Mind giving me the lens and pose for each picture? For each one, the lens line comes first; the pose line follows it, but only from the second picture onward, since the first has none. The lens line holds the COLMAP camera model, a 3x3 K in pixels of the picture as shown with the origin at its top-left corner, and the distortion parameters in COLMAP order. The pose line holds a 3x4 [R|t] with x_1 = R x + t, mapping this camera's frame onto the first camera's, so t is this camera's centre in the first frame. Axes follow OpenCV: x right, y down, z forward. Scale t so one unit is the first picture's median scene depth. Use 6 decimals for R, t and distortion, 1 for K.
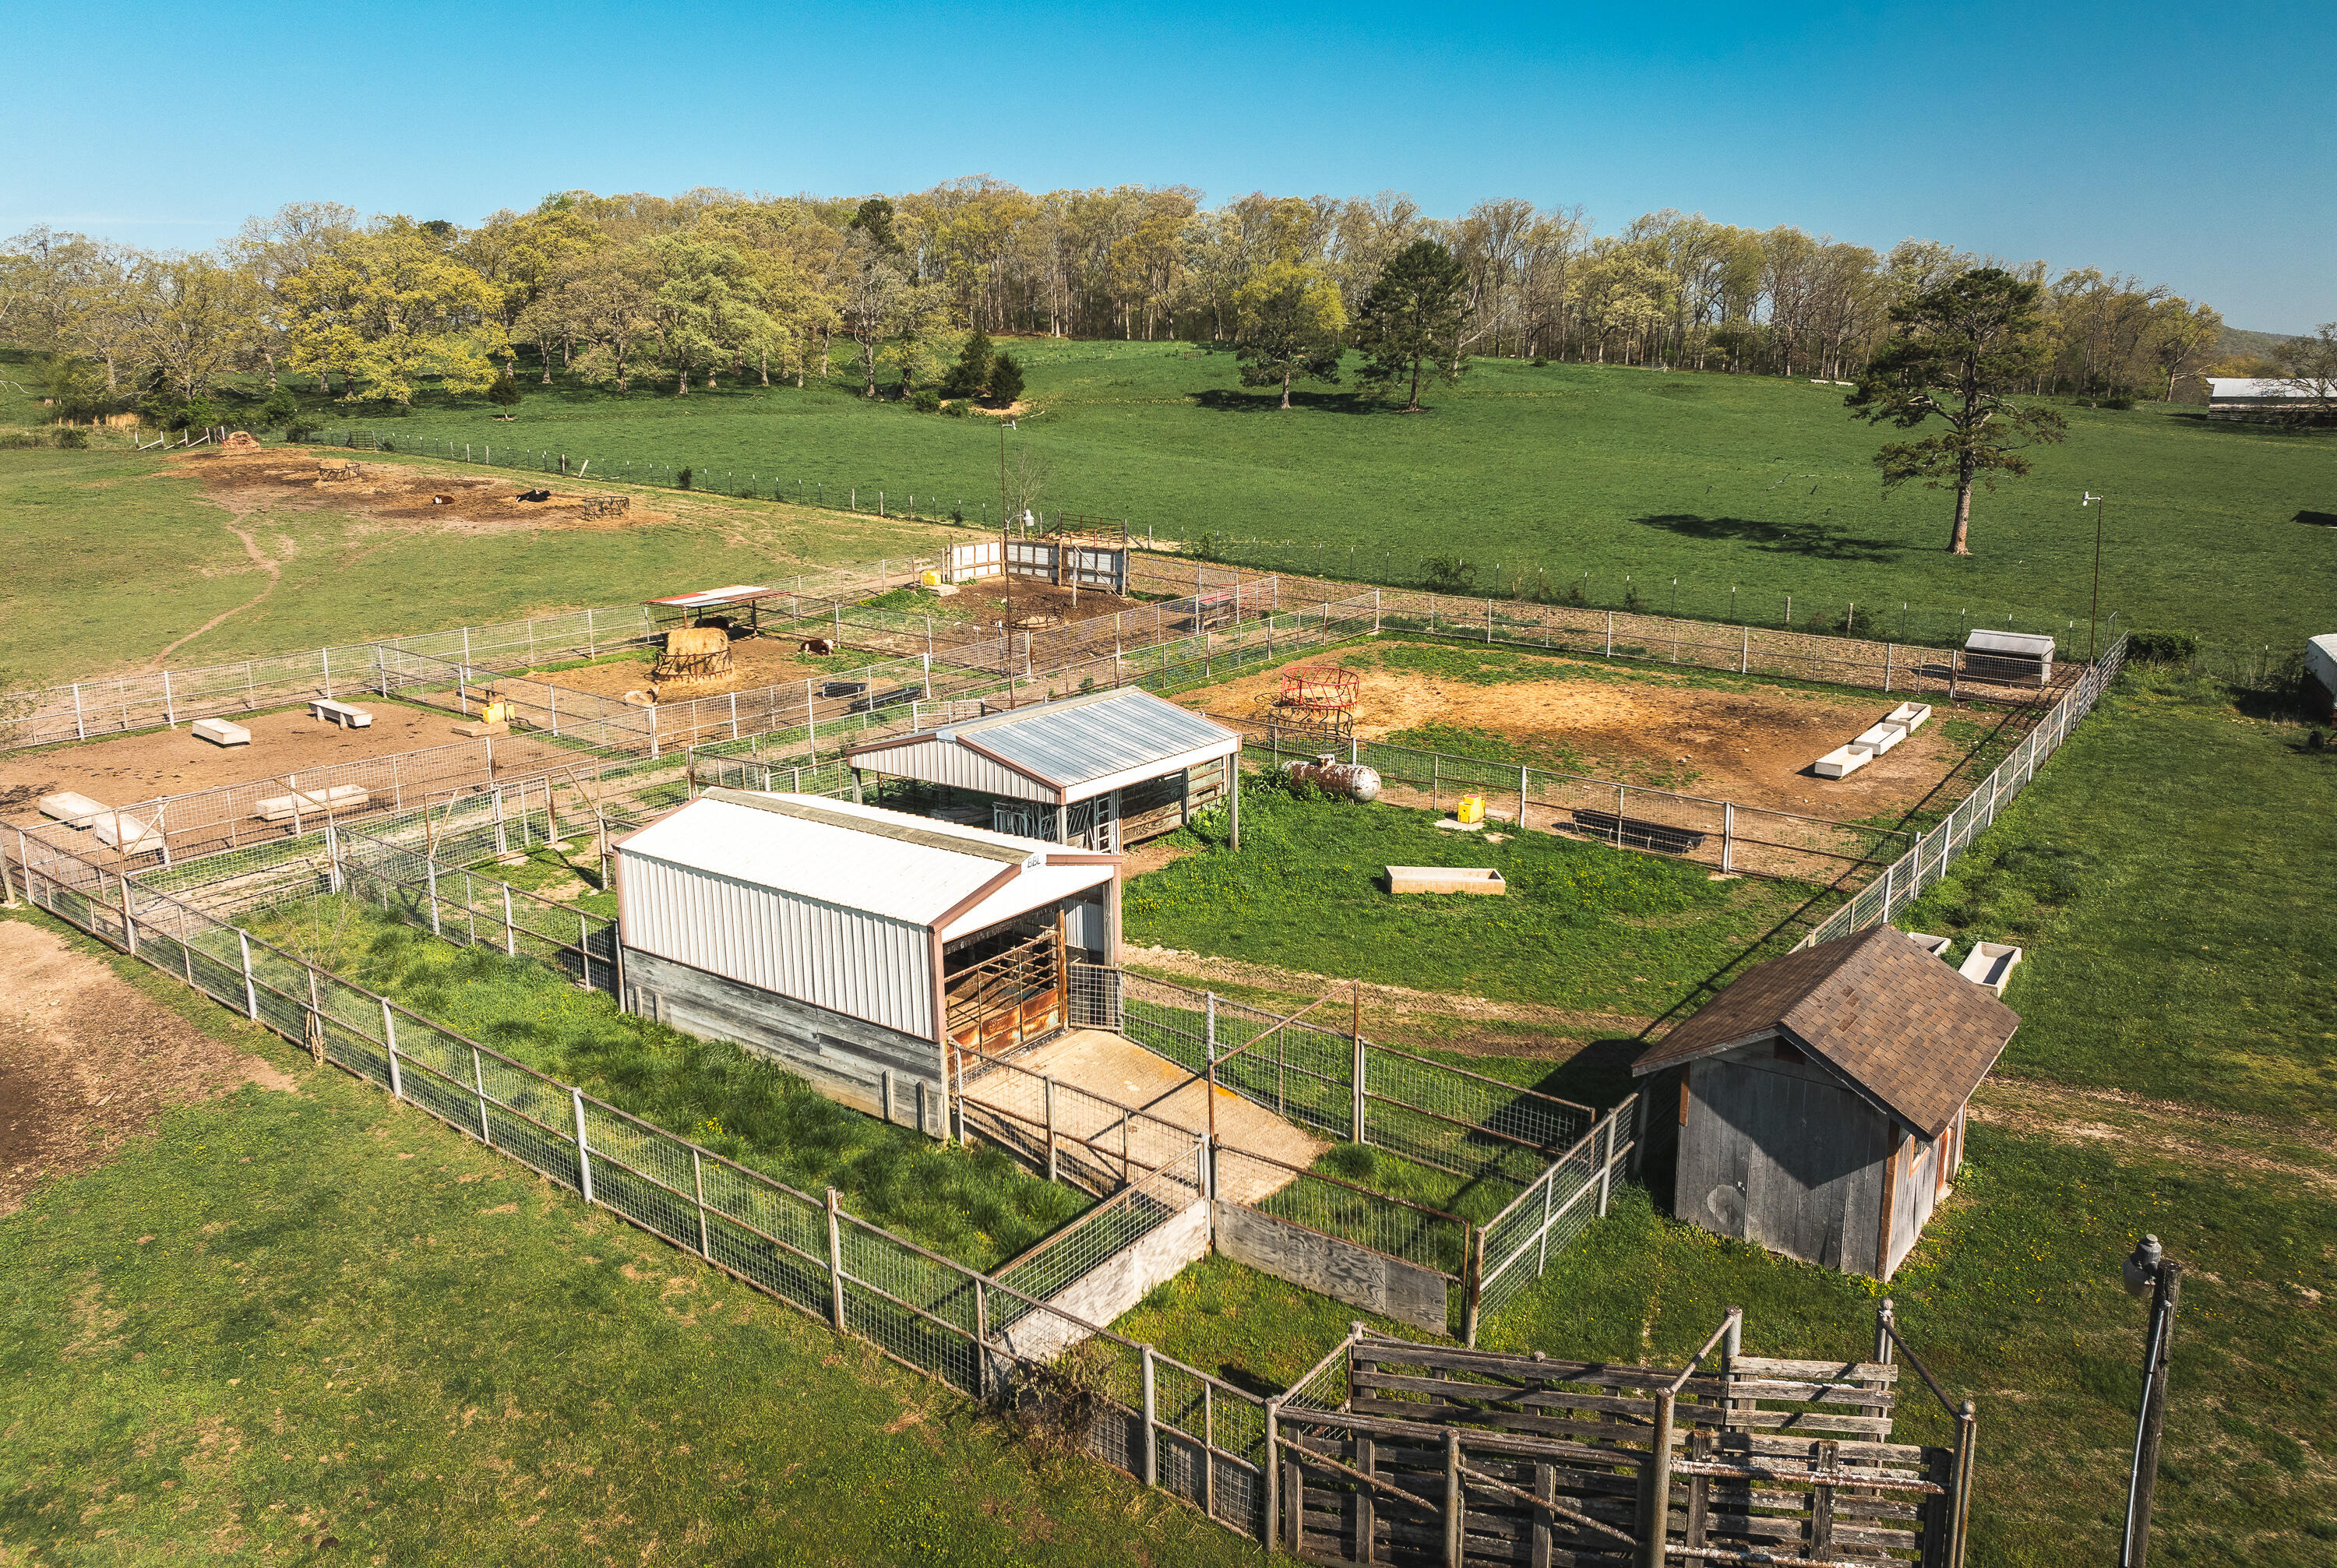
lens RADIAL K [[1638.8, 0, 1168.9], [0, 1638.8, 690.6], [0, 0, 1]] dist [-0.021823, -0.029928]
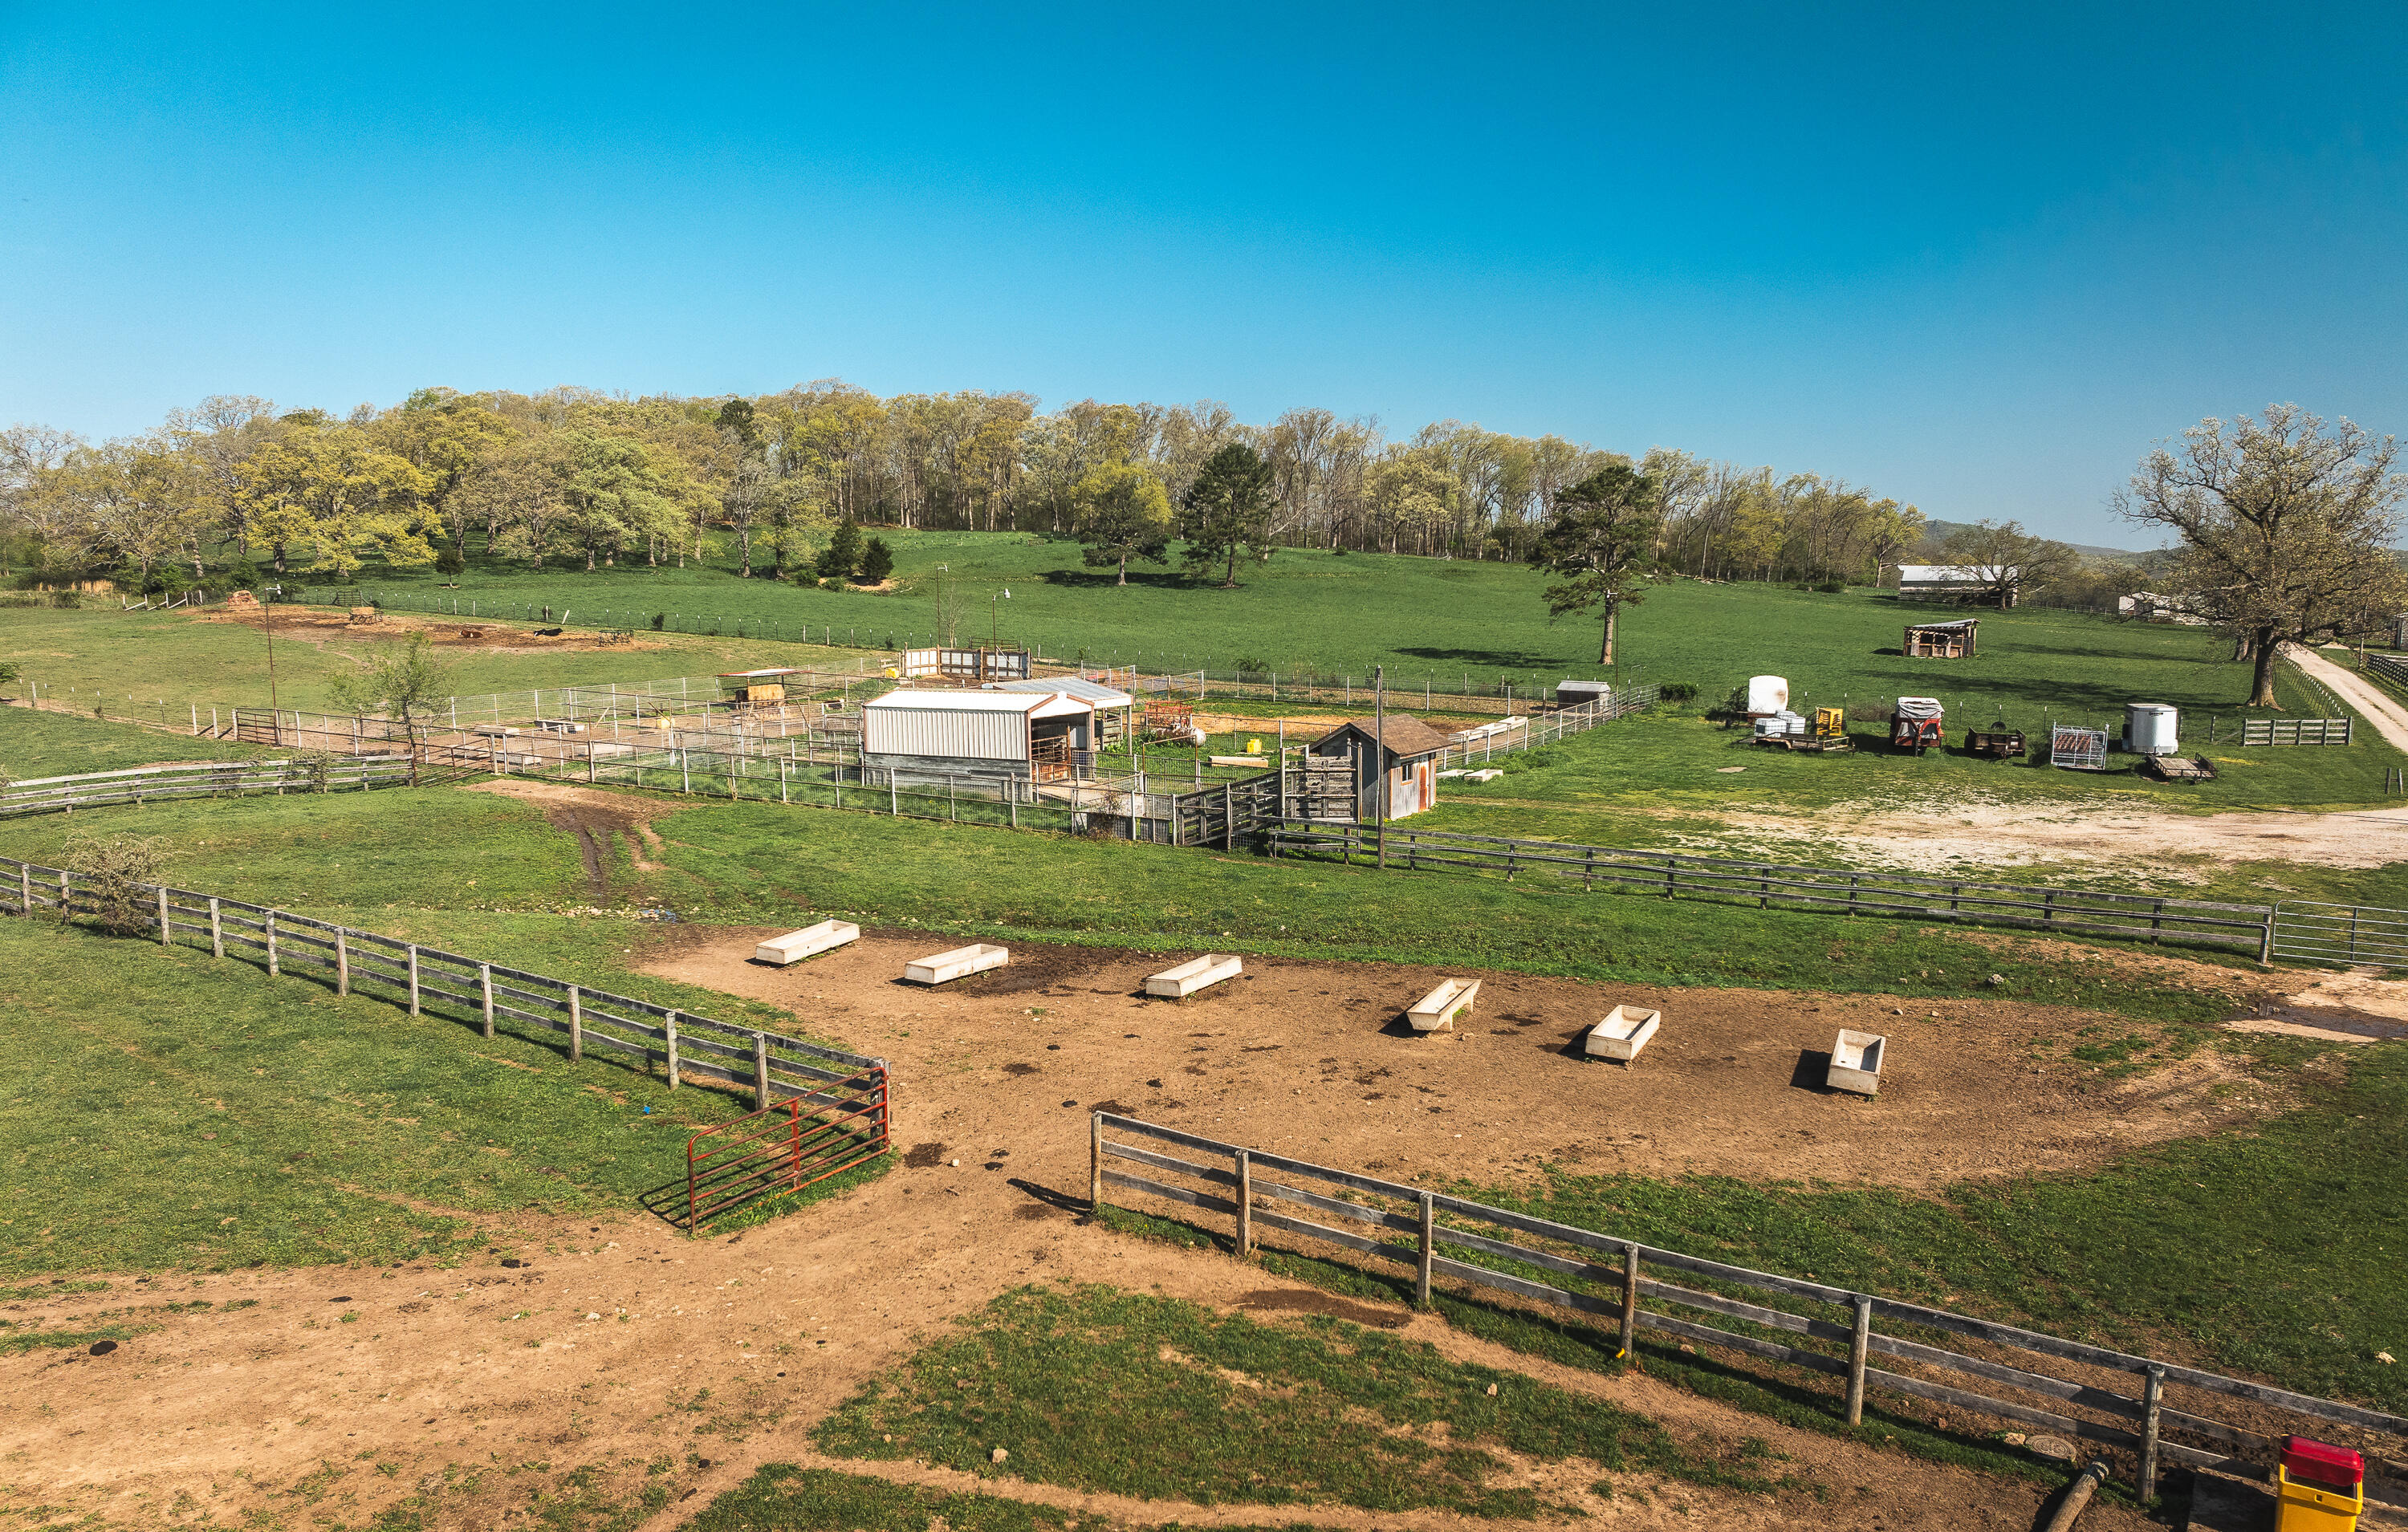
lens RADIAL K [[1683.7, 0, 1204.0], [0, 1683.7, 857.5], [0, 0, 1]] dist [-0.022414, -0.024947]
pose [[0.991918, -0.016391, 0.125814, -0.023834], [0.019766, 0.999476, -0.025620, 0.051465], [-0.125328, 0.027900, 0.991723, -0.184319]]
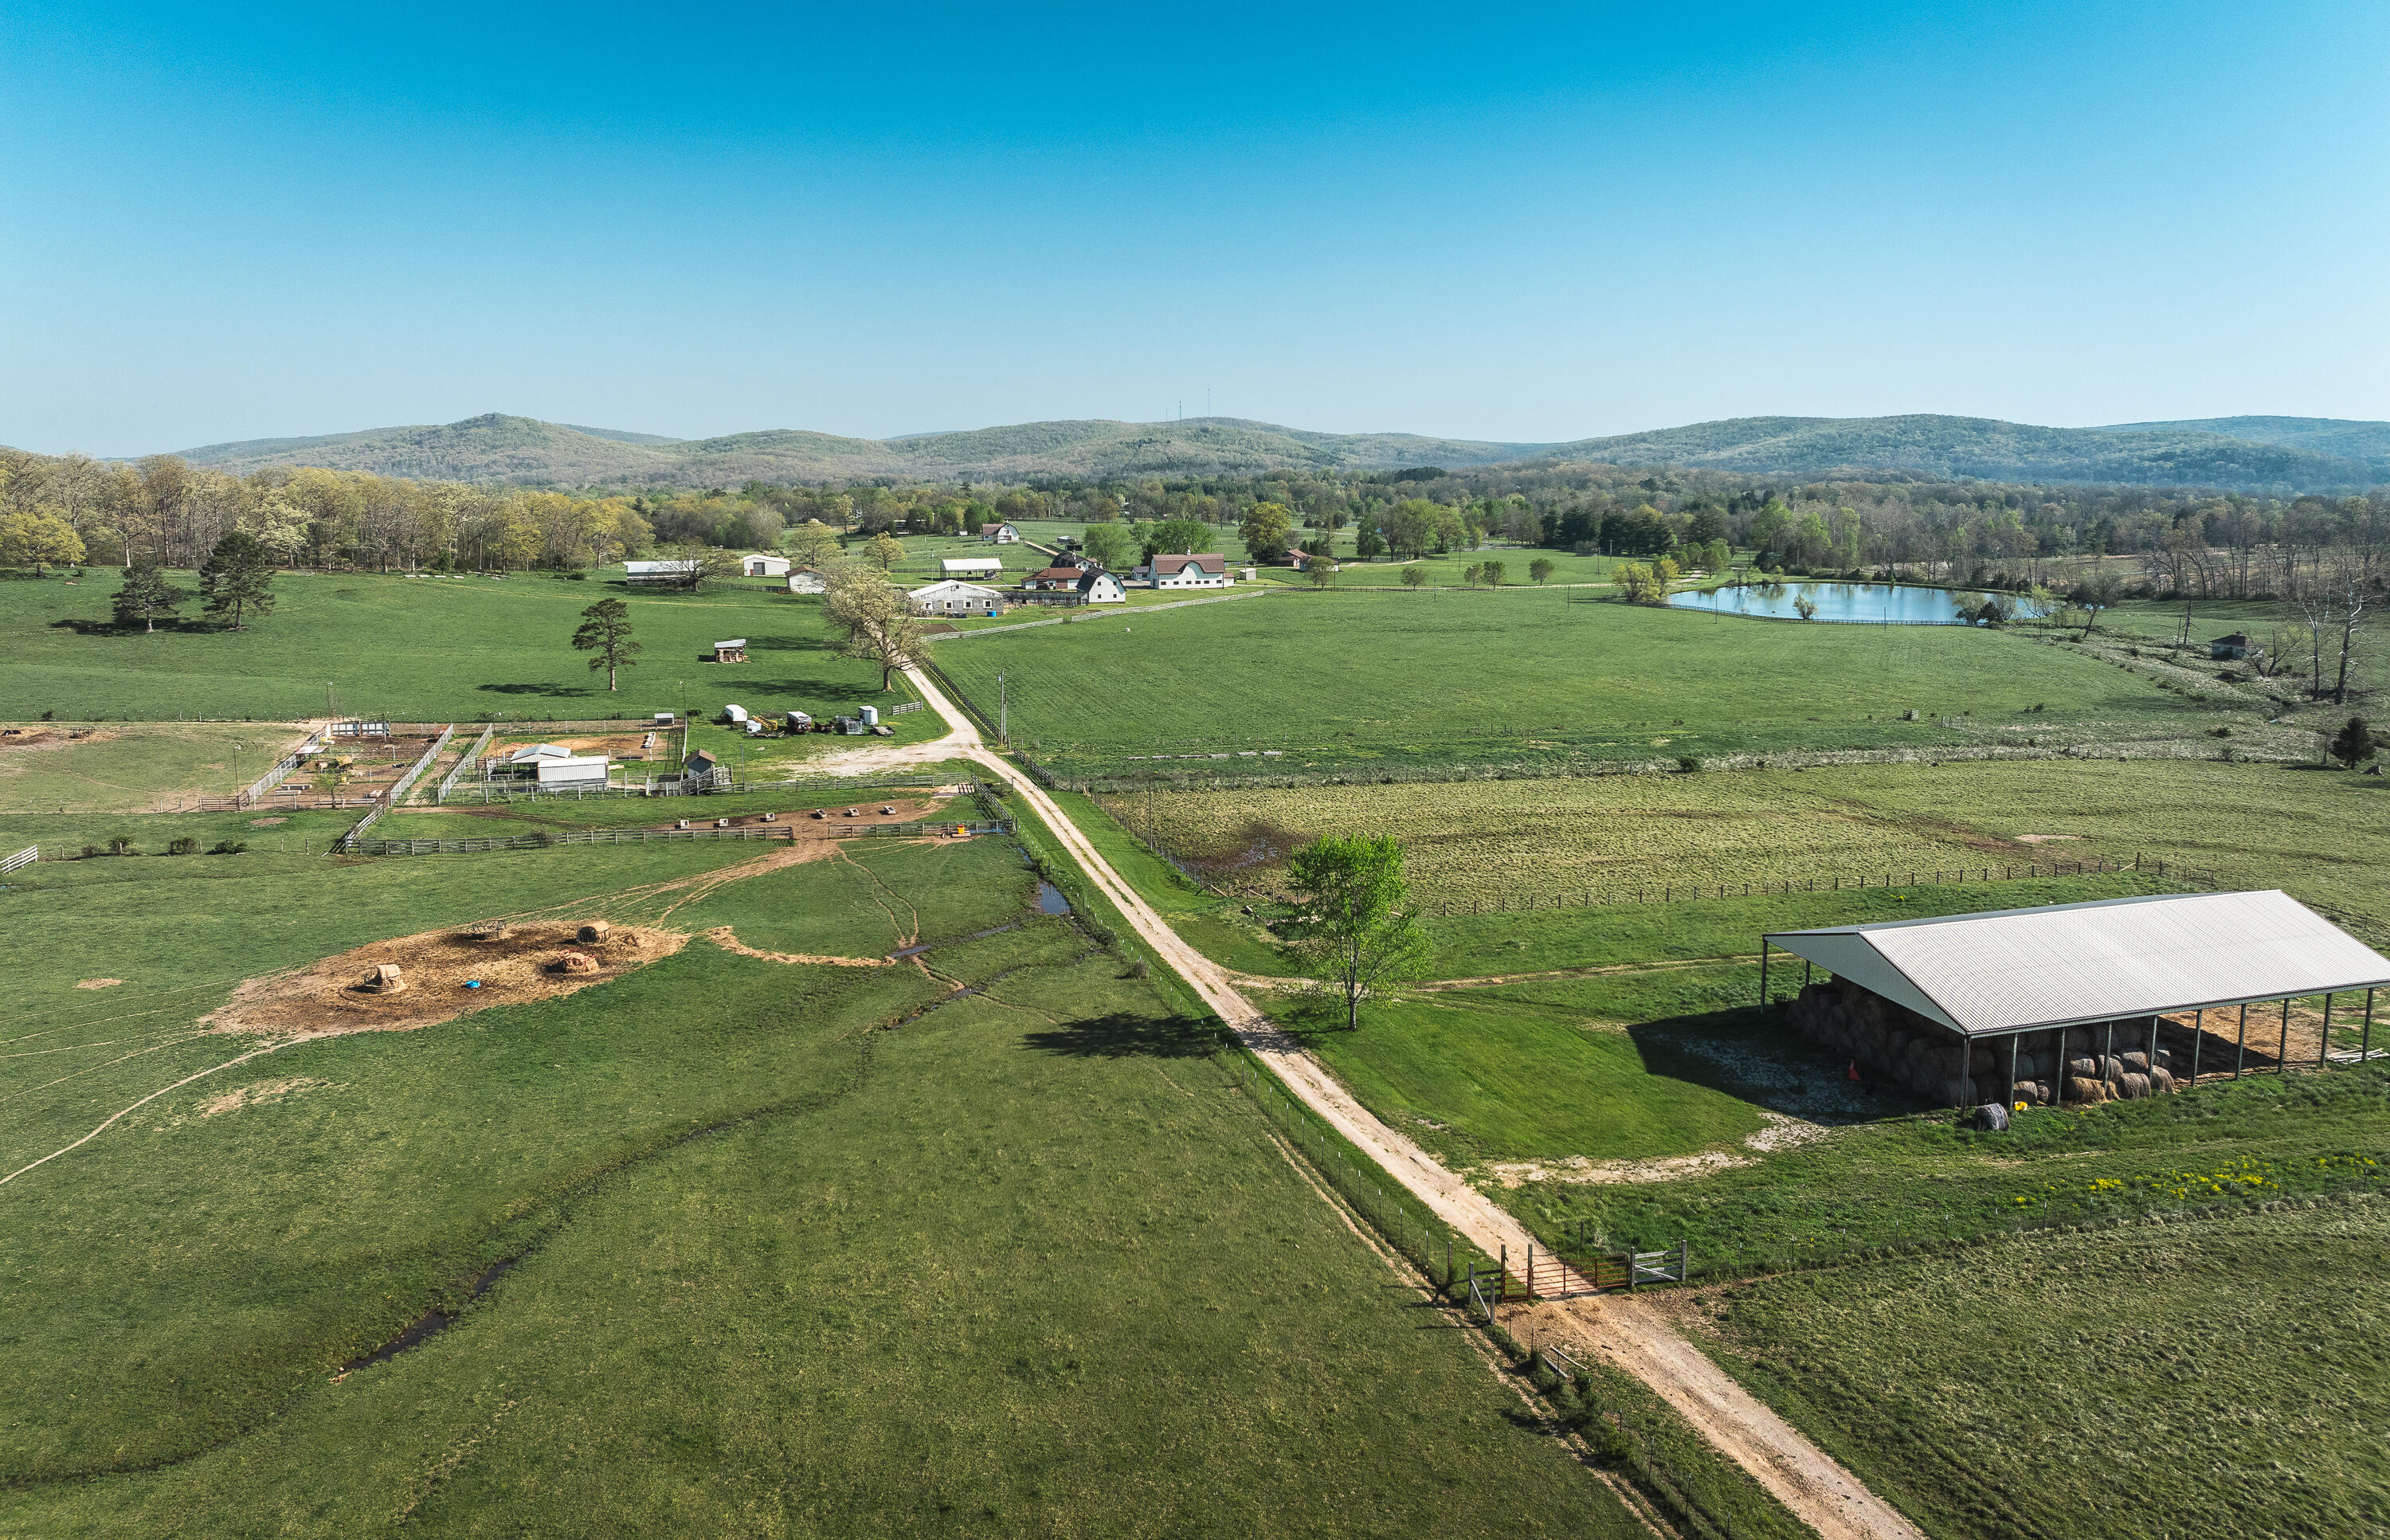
lens RADIAL K [[1669.1, 0, 1186.7], [0, 1669.1, 715.5], [0, 0, 1]] dist [-0.001363, -0.077858]
pose [[0.598518, -0.116898, 0.792535, -0.590339], [0.148866, 0.988295, 0.033350, 0.007497], [-0.787157, 0.098021, 0.608914, -0.757978]]
